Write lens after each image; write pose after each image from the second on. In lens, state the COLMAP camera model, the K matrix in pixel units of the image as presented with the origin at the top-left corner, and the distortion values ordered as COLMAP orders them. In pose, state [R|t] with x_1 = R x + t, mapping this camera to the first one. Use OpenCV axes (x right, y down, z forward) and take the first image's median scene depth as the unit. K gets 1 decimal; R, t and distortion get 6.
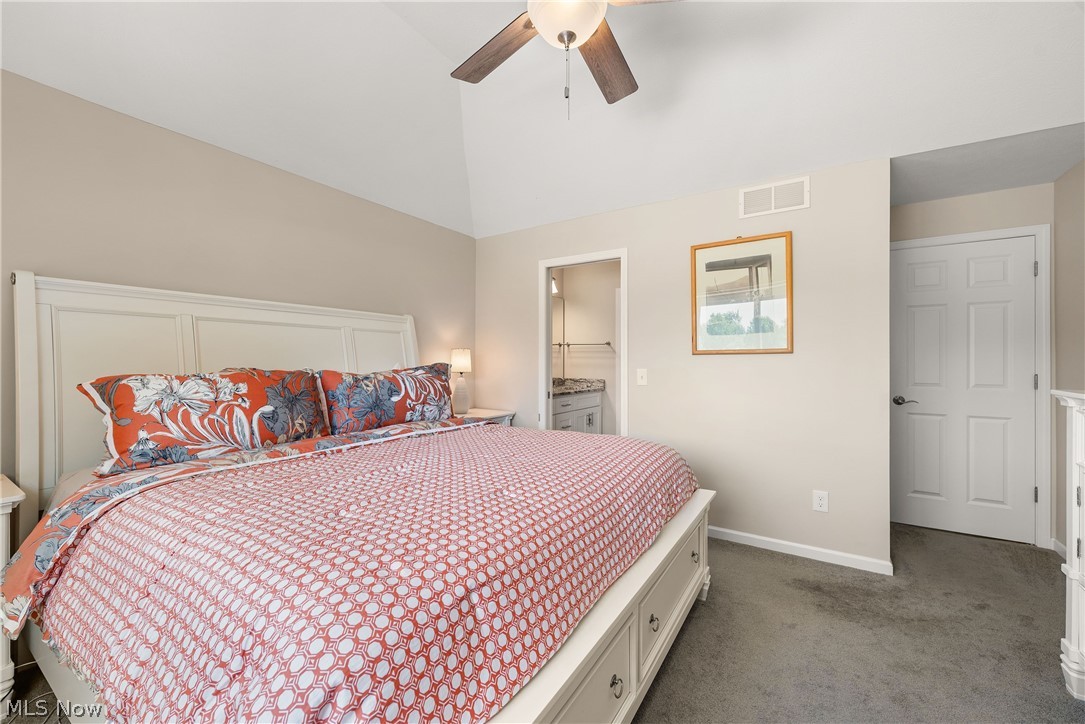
lens RADIAL K [[431.5, 0, 538.0], [0, 431.5, 359.5], [0, 0, 1]] dist [0.004323, -0.001847]
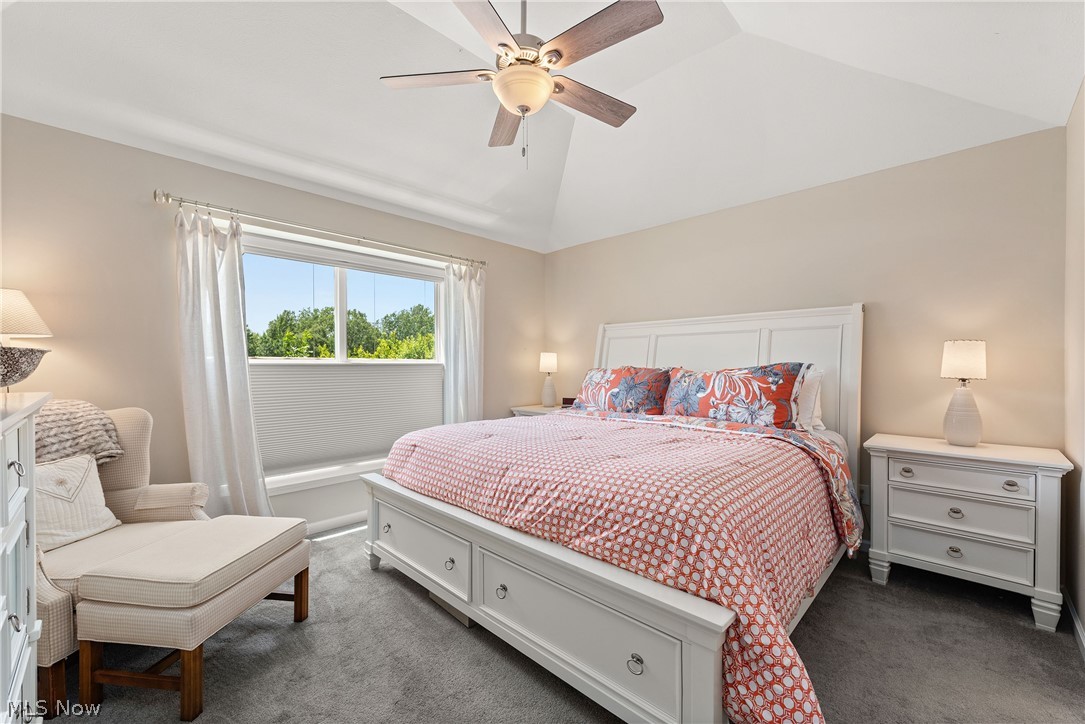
lens RADIAL K [[431.5, 0, 537.6], [0, 431.5, 363.4], [0, 0, 1]] dist [0.004323, -0.001847]
pose [[-0.200356, 0.007867, -0.979692, 0.810531], [0.012969, 0.999901, 0.005377, -0.000497], [0.979637, -0.011628, -0.200438, 0.797862]]
